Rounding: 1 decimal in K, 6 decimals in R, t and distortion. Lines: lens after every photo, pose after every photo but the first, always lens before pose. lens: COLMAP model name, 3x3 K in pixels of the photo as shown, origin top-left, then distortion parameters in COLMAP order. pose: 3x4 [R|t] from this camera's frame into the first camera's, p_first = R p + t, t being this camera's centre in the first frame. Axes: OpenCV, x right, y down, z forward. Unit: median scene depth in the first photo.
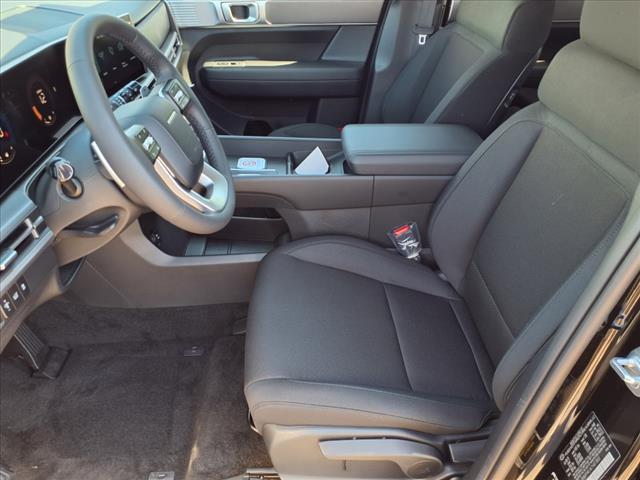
lens RADIAL K [[497.5, 0, 307.3], [0, 497.5, 239.6], [0, 0, 1]] dist [-0.005154, -0.001243]
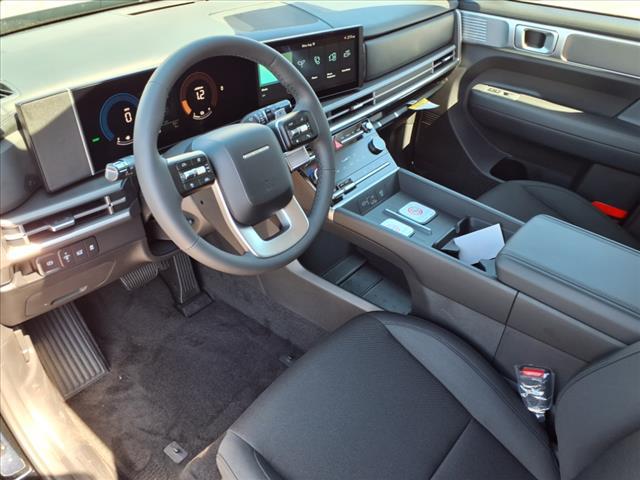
lens RADIAL K [[502.9, 0, 320.0], [0, 502.9, 240.0], [0, 0, 1]] dist [0.010348, 0.001830]
pose [[0.750231, 0.415127, -0.514609, 0.255123], [-0.400854, 0.904547, 0.145293, -0.179904], [0.525804, 0.097280, 0.845025, 0.156412]]
